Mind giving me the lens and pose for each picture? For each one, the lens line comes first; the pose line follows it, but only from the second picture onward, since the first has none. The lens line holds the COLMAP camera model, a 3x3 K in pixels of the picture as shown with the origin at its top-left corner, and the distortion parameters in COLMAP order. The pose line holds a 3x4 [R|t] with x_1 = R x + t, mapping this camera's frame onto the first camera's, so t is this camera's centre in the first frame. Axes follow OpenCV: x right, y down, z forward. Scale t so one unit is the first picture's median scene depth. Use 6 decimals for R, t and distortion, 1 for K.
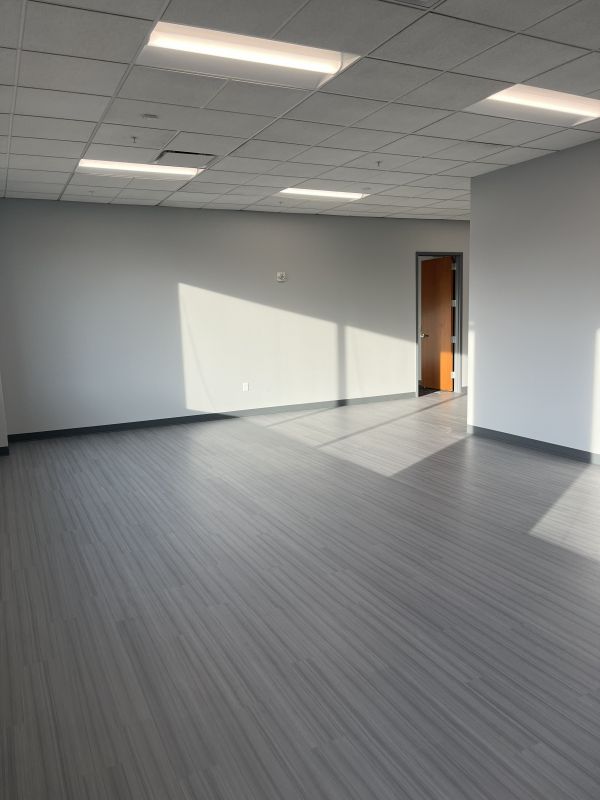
lens RADIAL K [[608.2, 0, 298.6], [0, 608.2, 399.1], [0, 0, 1]] dist [0.026783, -0.008676]
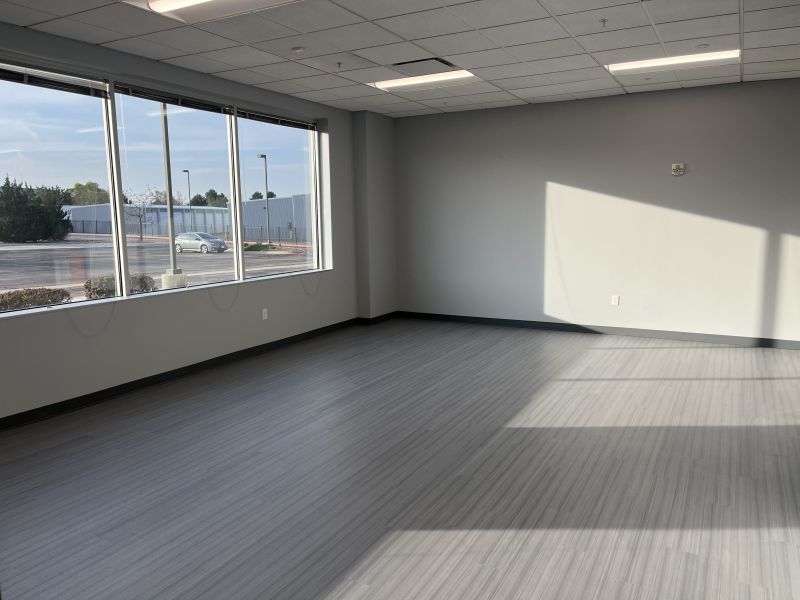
lens RADIAL K [[608.2, 0, 400.1], [0, 608.2, 303.6], [0, 0, 1]] dist [0.026783, -0.008676]
pose [[0.574313, 0.146387, -0.805441, 0.462857], [-0.120763, 0.988268, 0.093506, -0.063446], [0.809679, 0.043566, 0.585253, 0.269303]]
